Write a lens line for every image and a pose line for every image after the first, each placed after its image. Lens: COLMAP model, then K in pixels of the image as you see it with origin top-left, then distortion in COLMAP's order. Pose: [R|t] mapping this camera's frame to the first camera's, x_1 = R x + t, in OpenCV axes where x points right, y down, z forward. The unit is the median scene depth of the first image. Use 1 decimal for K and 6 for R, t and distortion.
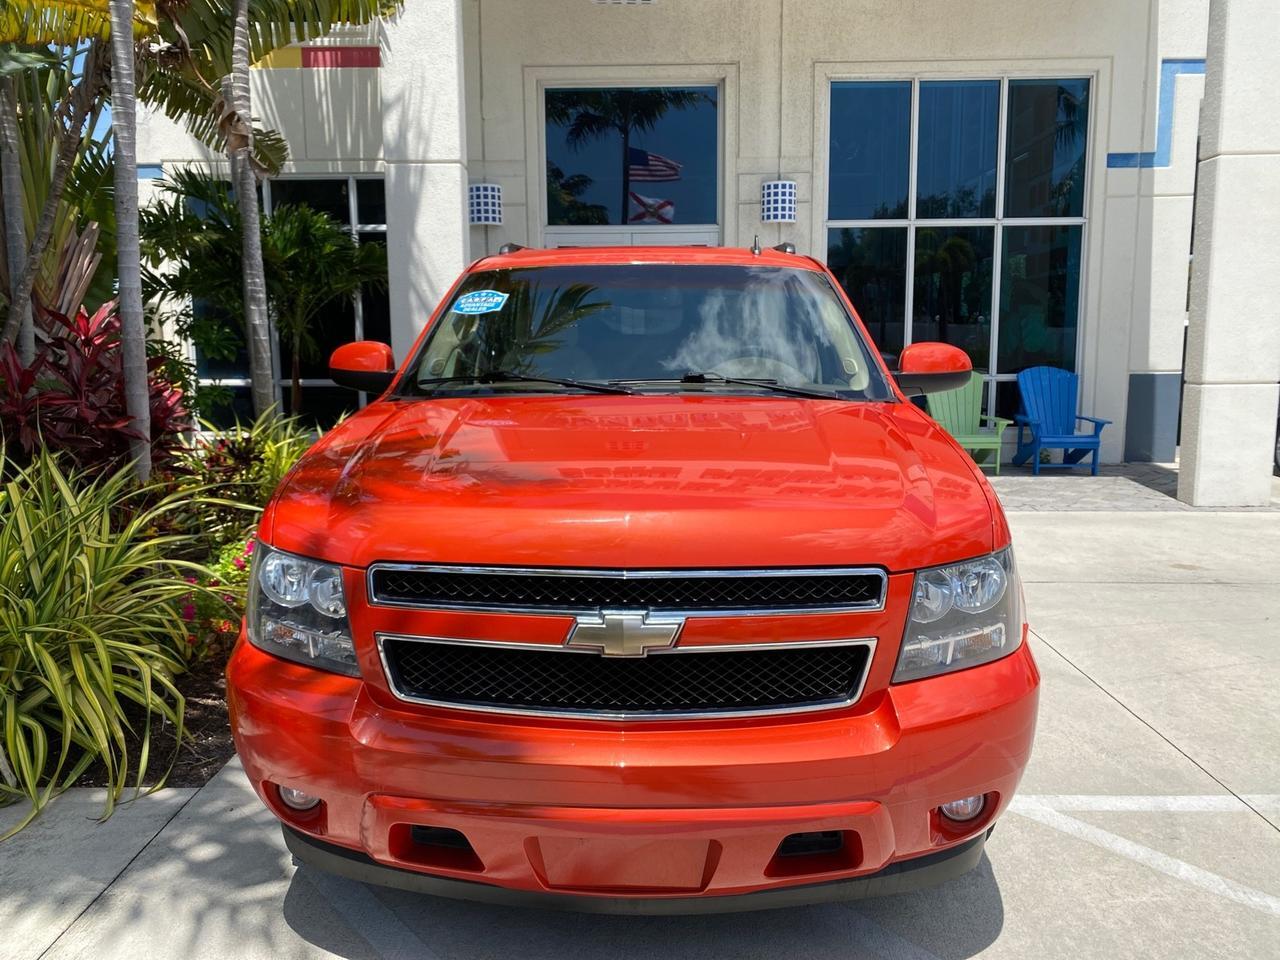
lens RADIAL K [[1009.9, 0, 632.3], [0, 1009.9, 477.8], [0, 0, 1]] dist [0.019284, -0.024766]
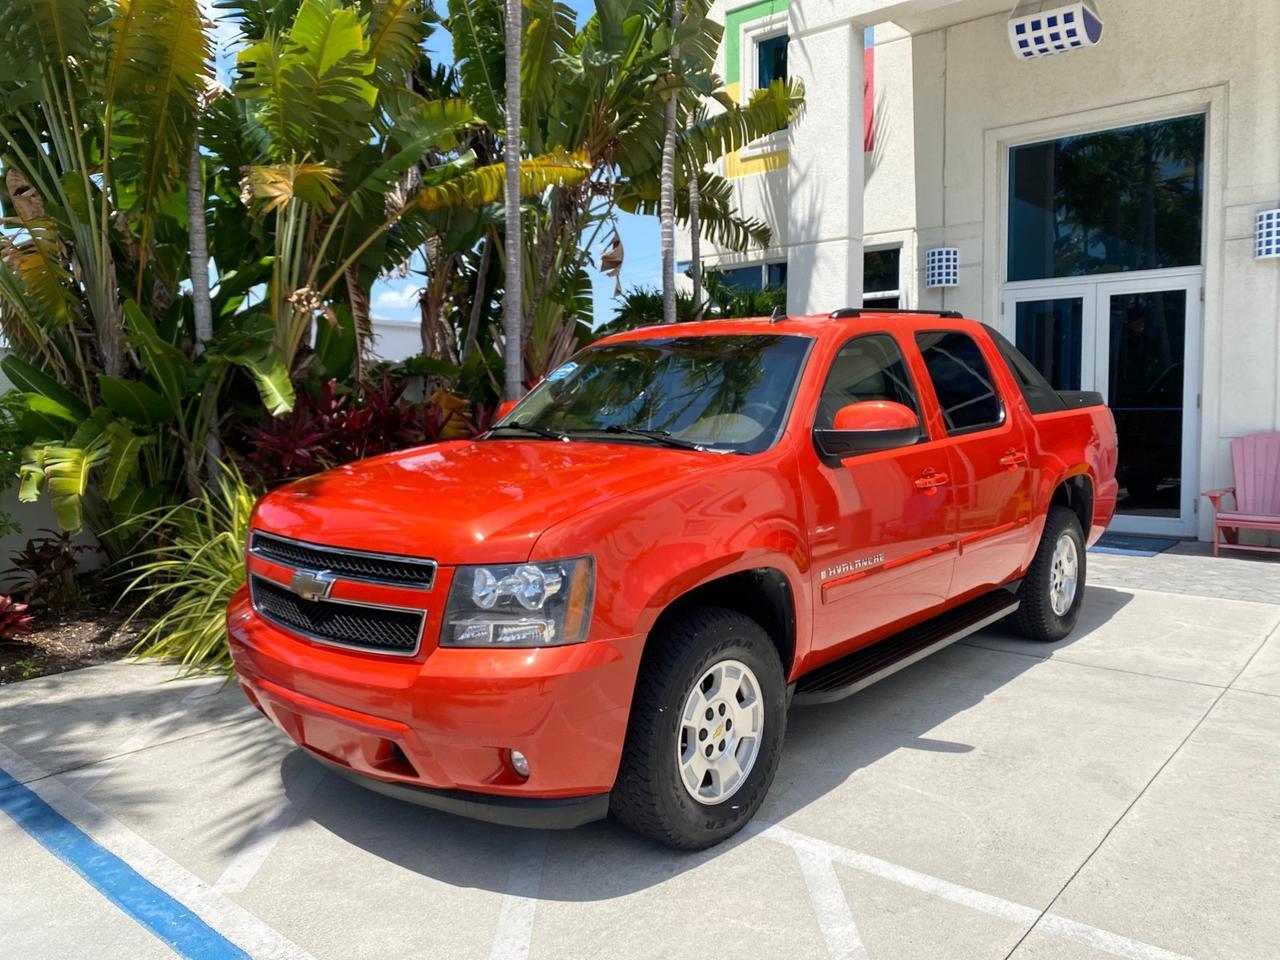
lens RADIAL K [[1009.9, 0, 612.1], [0, 1009.9, 464.2], [0, 0, 1]] dist [0.019284, -0.024766]
pose [[0.755138, 0.037050, -0.654518, 0.731826], [-0.083310, 0.995730, -0.039753, -0.005401], [0.650251, 0.084547, 0.755001, 0.051672]]
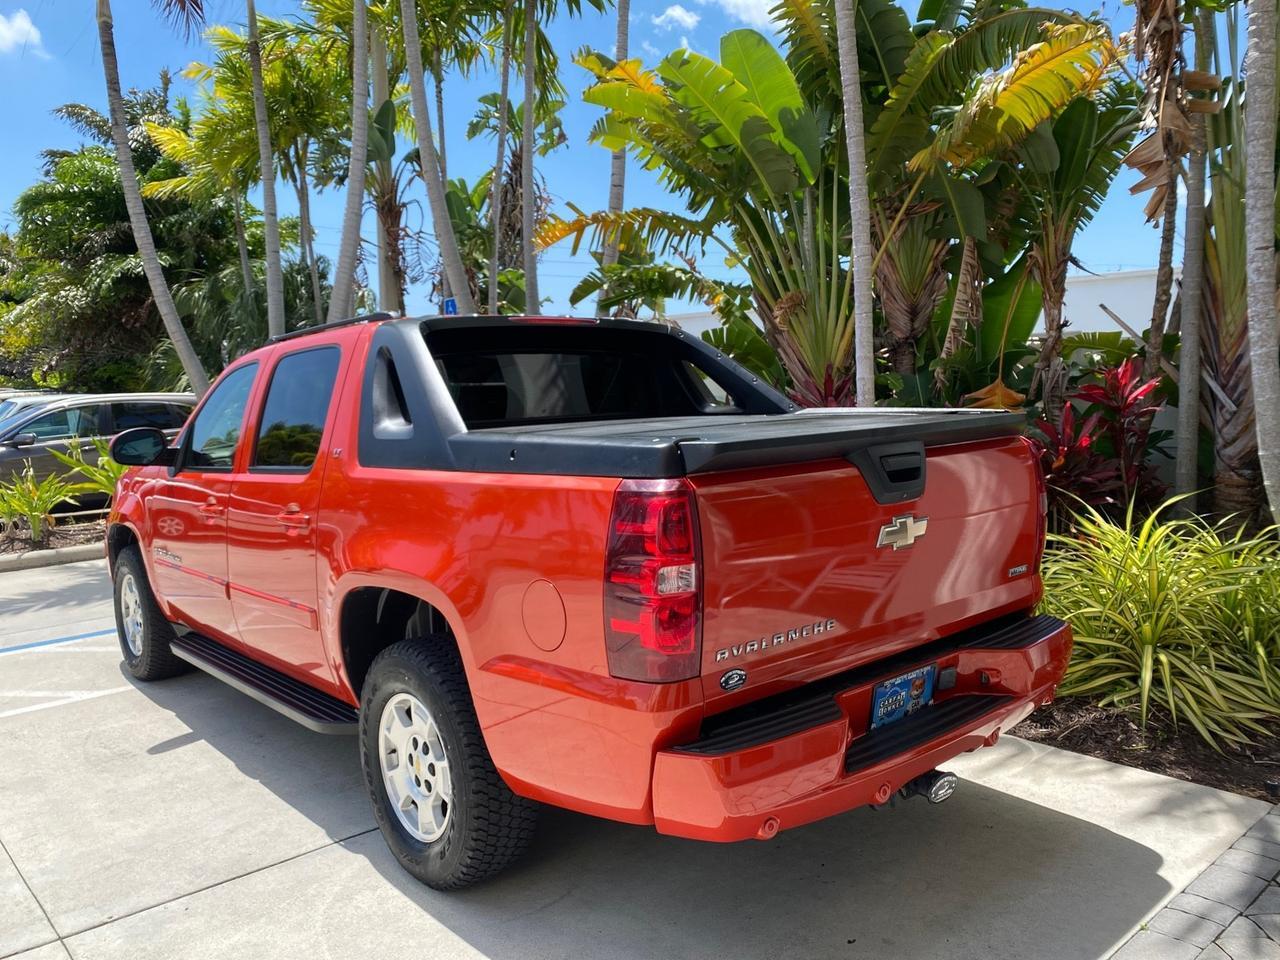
lens RADIAL K [[993.0, 0, 639.5], [0, 993.0, 479.3], [0, 0, 1]] dist [0.018700, -0.019756]
pose [[-0.743637, 0.089717, -0.662537, 0.641659], [-0.069505, 0.975213, 0.210070, -0.361905], [0.664961, 0.202266, -0.718968, 2.245897]]
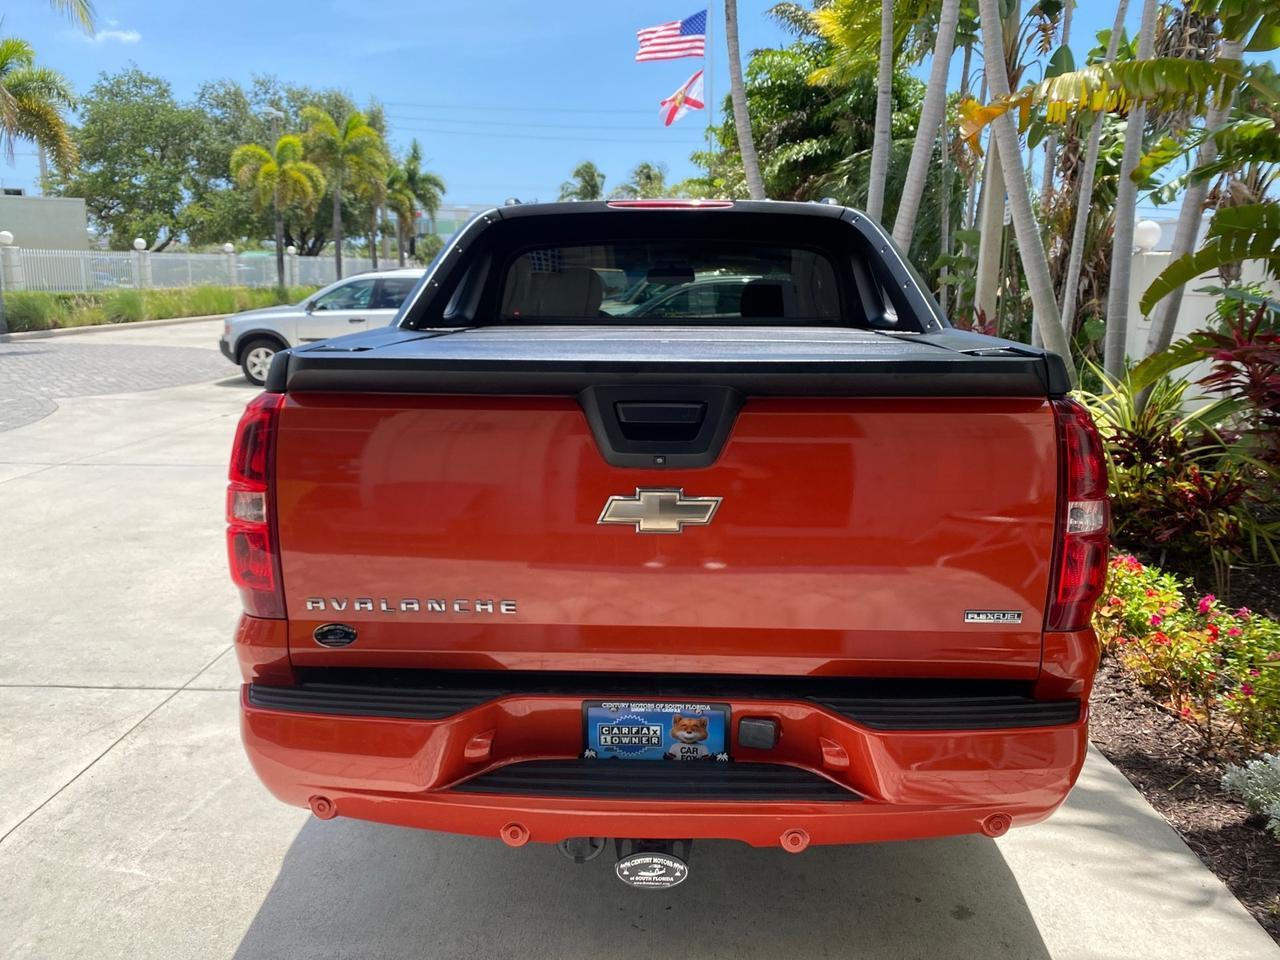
lens RADIAL K [[993.0, 0, 635.1], [0, 993.0, 480.2], [0, 0, 1]] dist [0.018700, -0.019756]
pose [[-0.999826, -0.007027, 0.017294, 0.038770], [-0.000629, 0.938598, 0.345011, -0.376146], [-0.018657, 0.344940, -0.938439, 2.332642]]
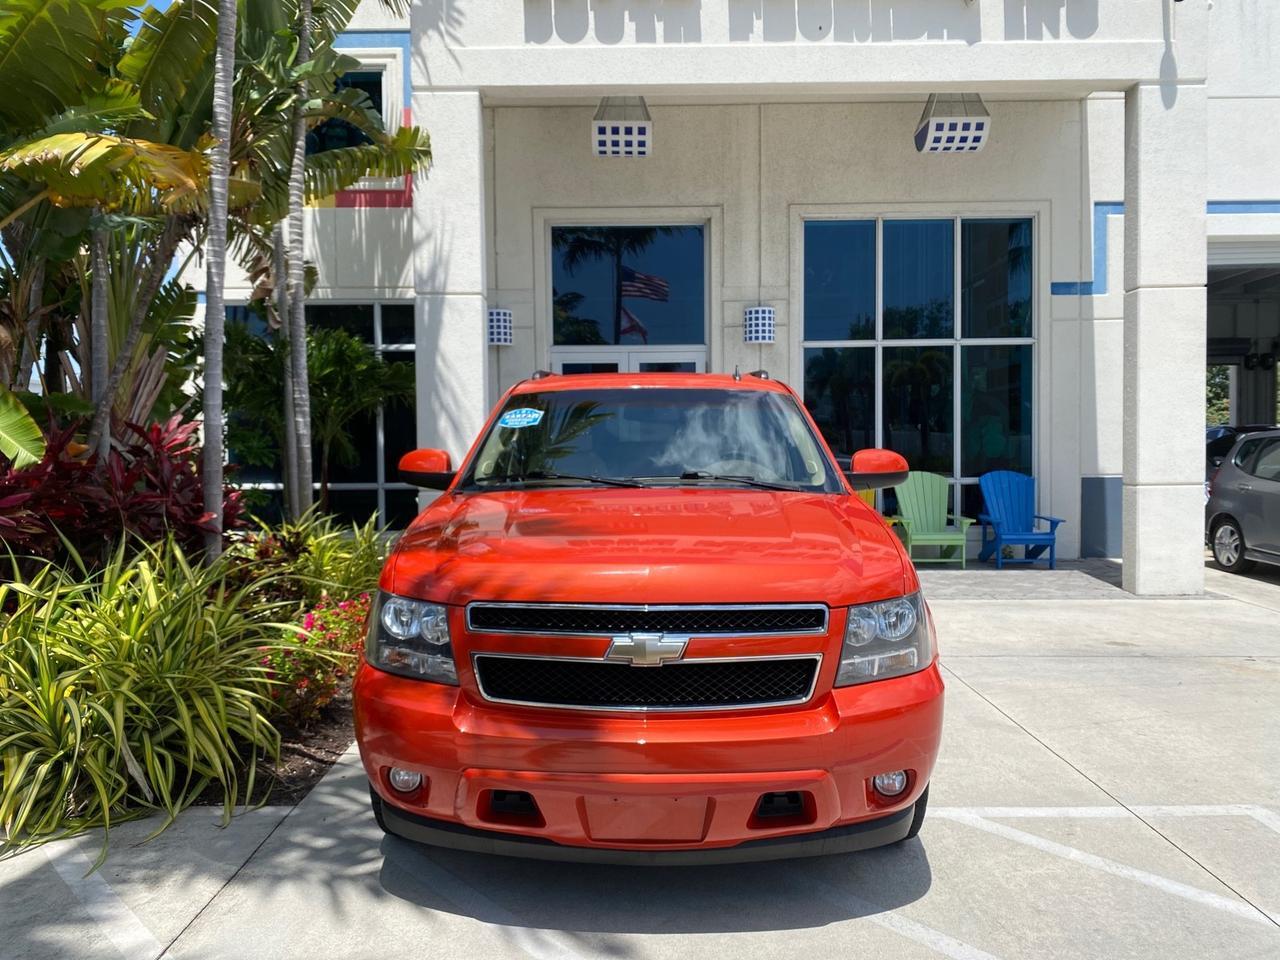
lens RADIAL K [[1009.9, 0, 632.3], [0, 1009.9, 481.5], [0, 0, 1]] dist [0.019284, -0.024766]
pose [[0.999941, -0.001741, 0.010737, -0.022901], [0.002819, 0.994857, -0.101251, 0.032909], [-0.010506, 0.101275, 0.994803, -0.241990]]
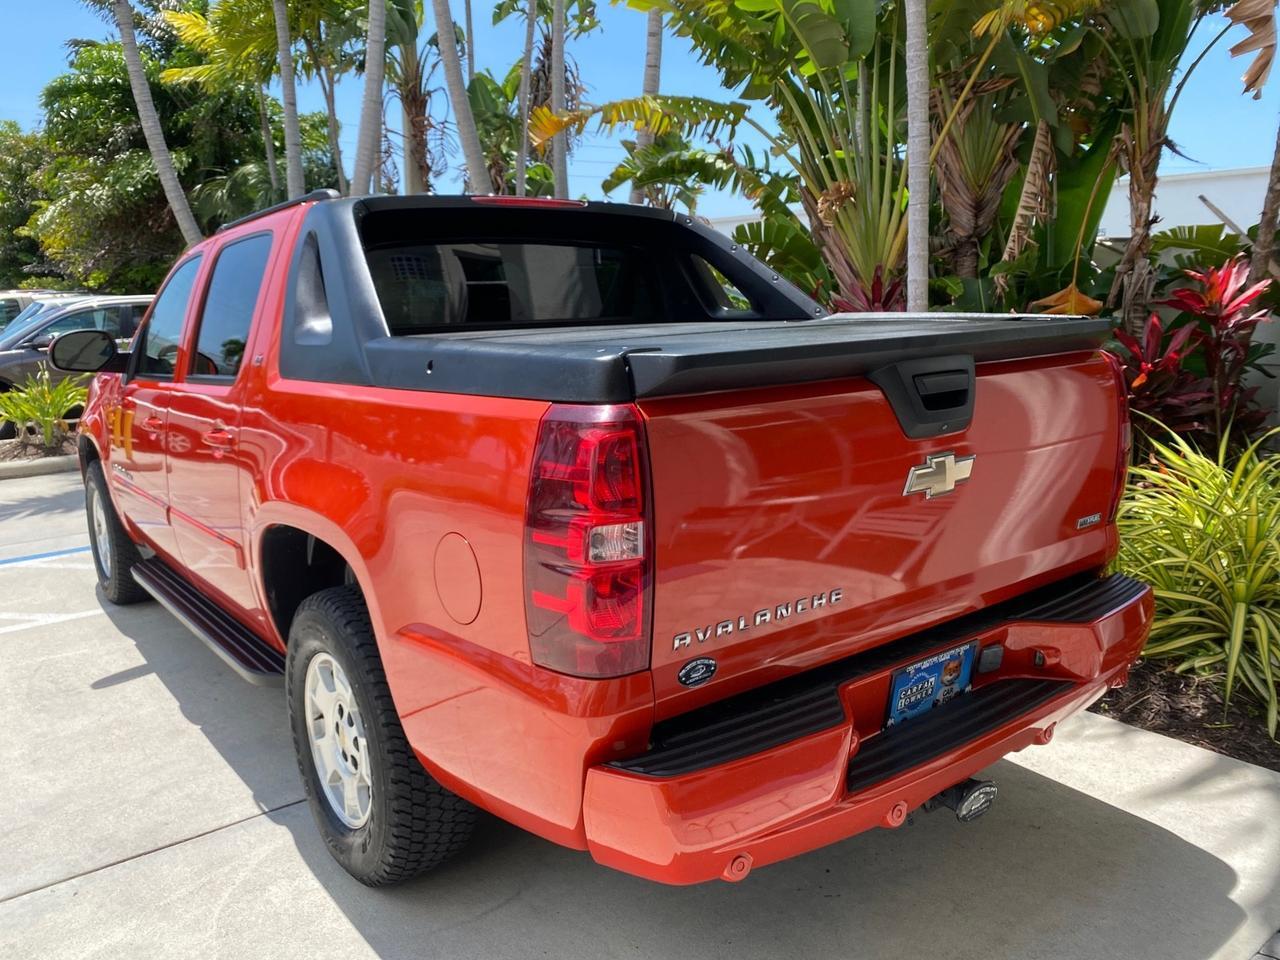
lens RADIAL K [[993.0, 0, 635.1], [0, 993.0, 477.3], [0, 0, 1]] dist [0.018700, -0.019756]
pose [[-0.782461, 0.133224, -0.608281, 0.495204], [-0.070563, 0.951583, 0.299183, -0.338389], [0.618688, 0.277021, -0.735176, 2.164789]]
